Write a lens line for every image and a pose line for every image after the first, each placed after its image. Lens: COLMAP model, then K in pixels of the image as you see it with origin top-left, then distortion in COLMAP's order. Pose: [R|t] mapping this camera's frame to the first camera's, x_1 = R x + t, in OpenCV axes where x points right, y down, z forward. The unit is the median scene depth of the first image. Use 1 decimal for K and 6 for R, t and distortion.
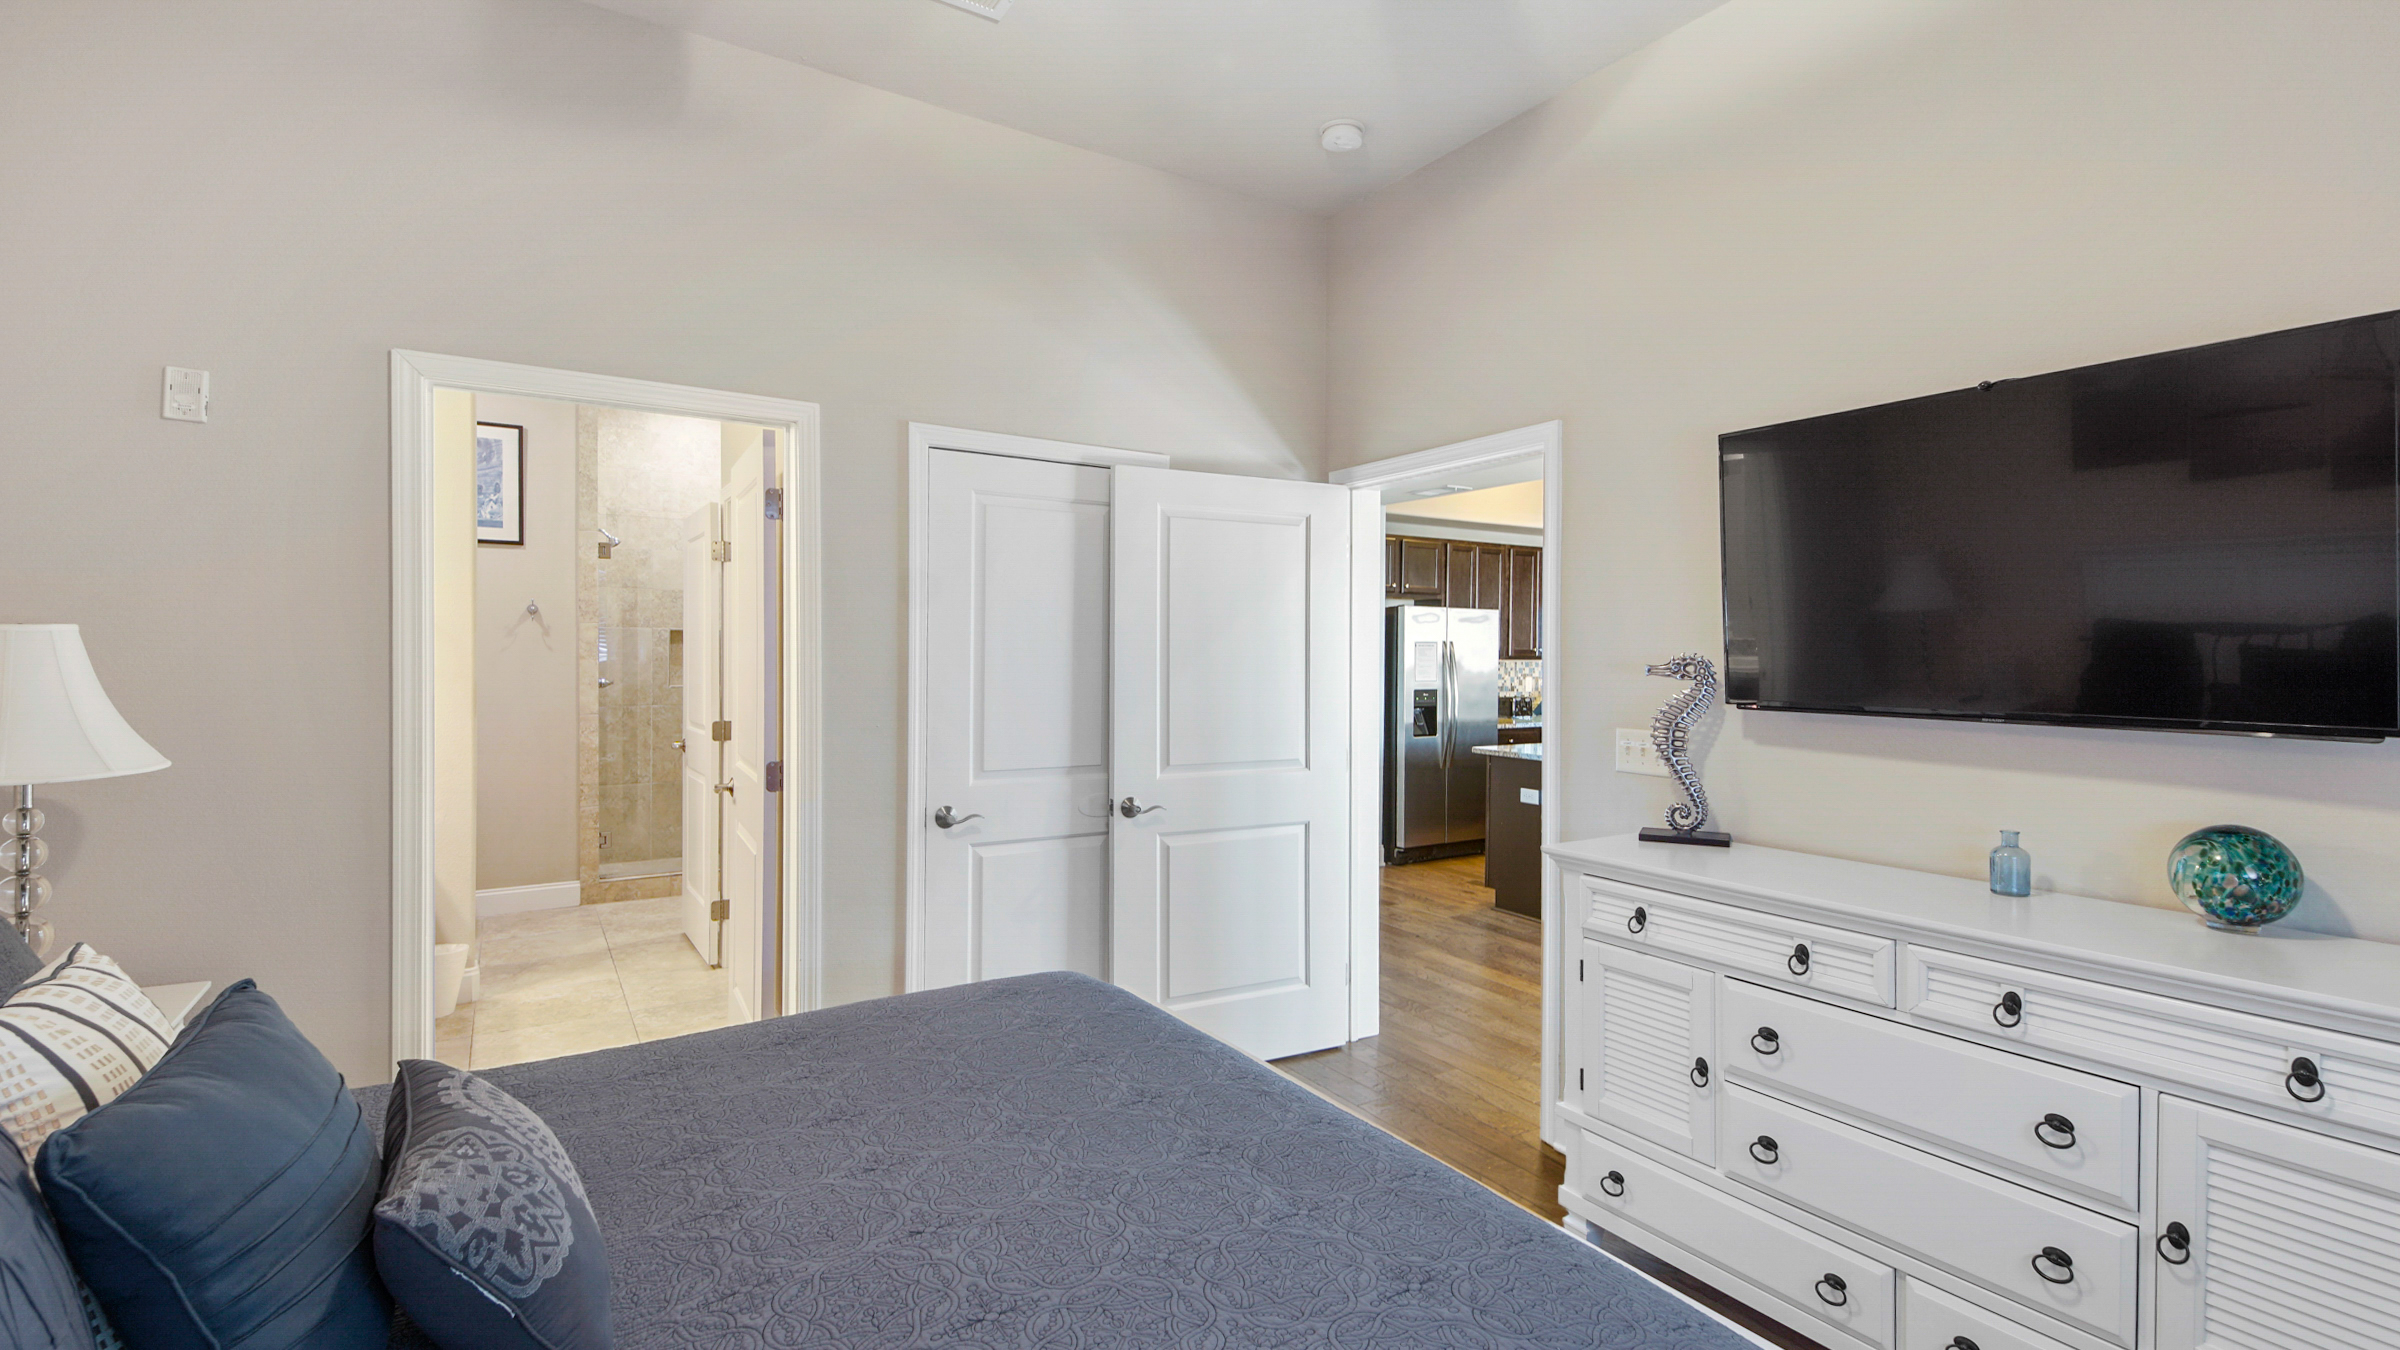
lens RADIAL K [[1066.5, 0, 1199.9], [0, 1066.5, 660.6], [0, 0, 1]] dist [0.024281, -0.016843]
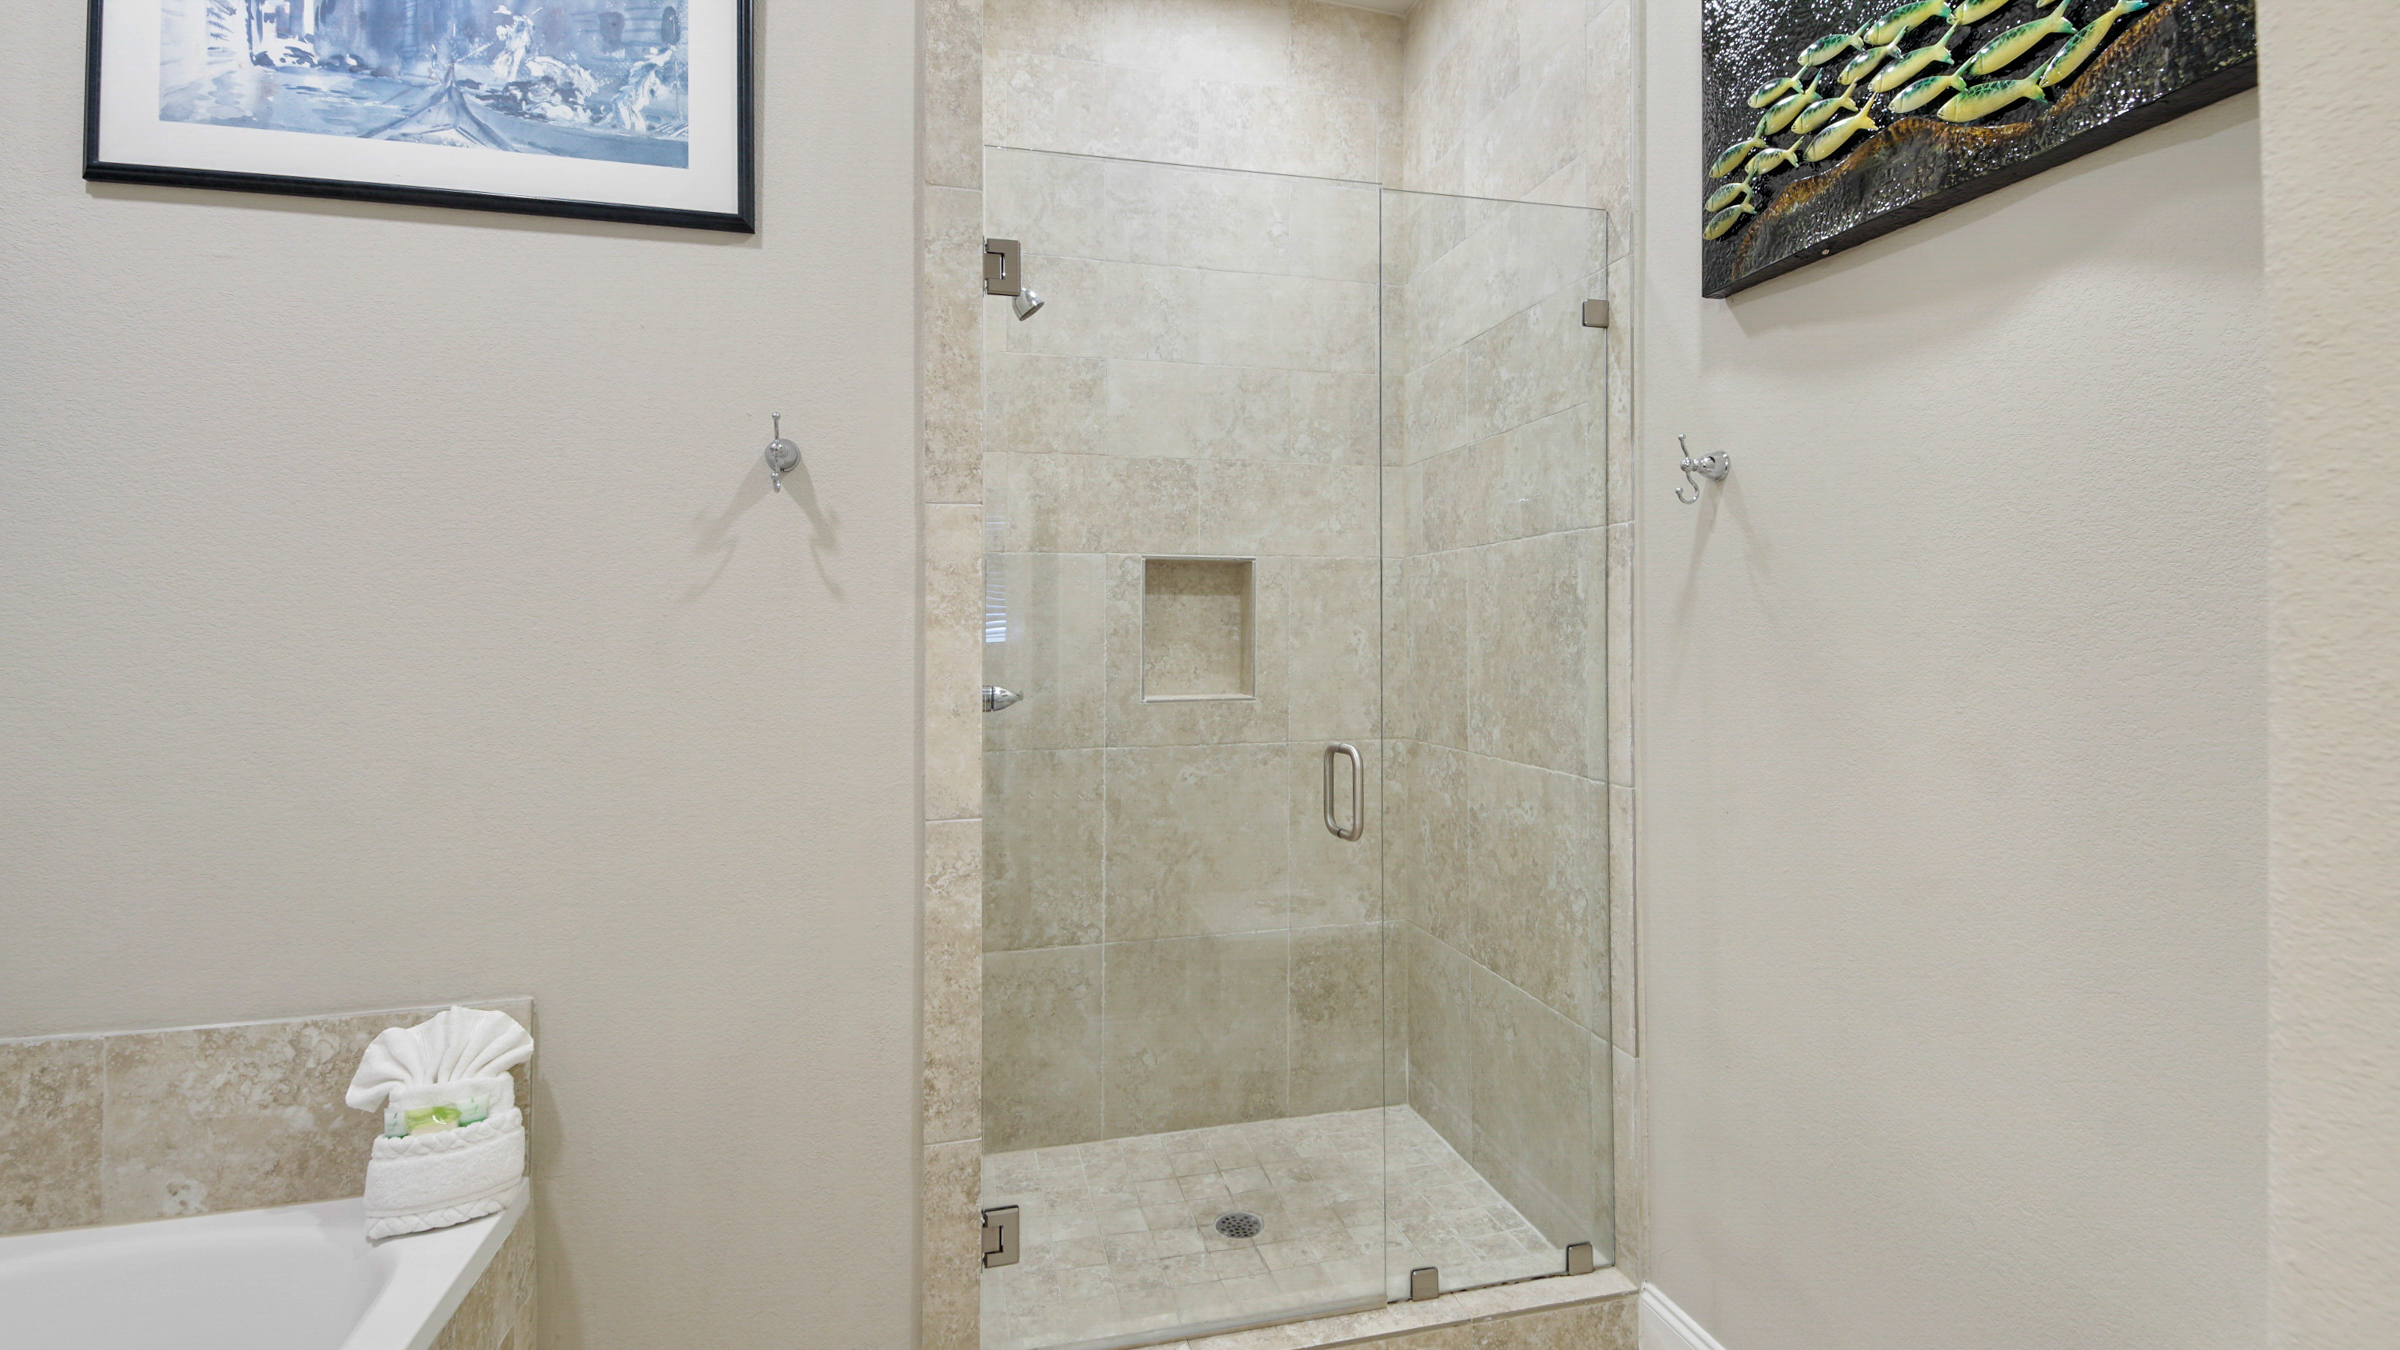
lens RADIAL K [[1090.8, 0, 1199.5], [0, 1090.8, 626.6], [0, 0, 1]] dist [0.000459, -0.000212]
pose [[0.947115, -0.003462, -0.320875, -0.413558], [-0.000427, 0.999927, -0.012047, 0.001828], [0.320894, 0.011547, 0.947045, 0.745504]]
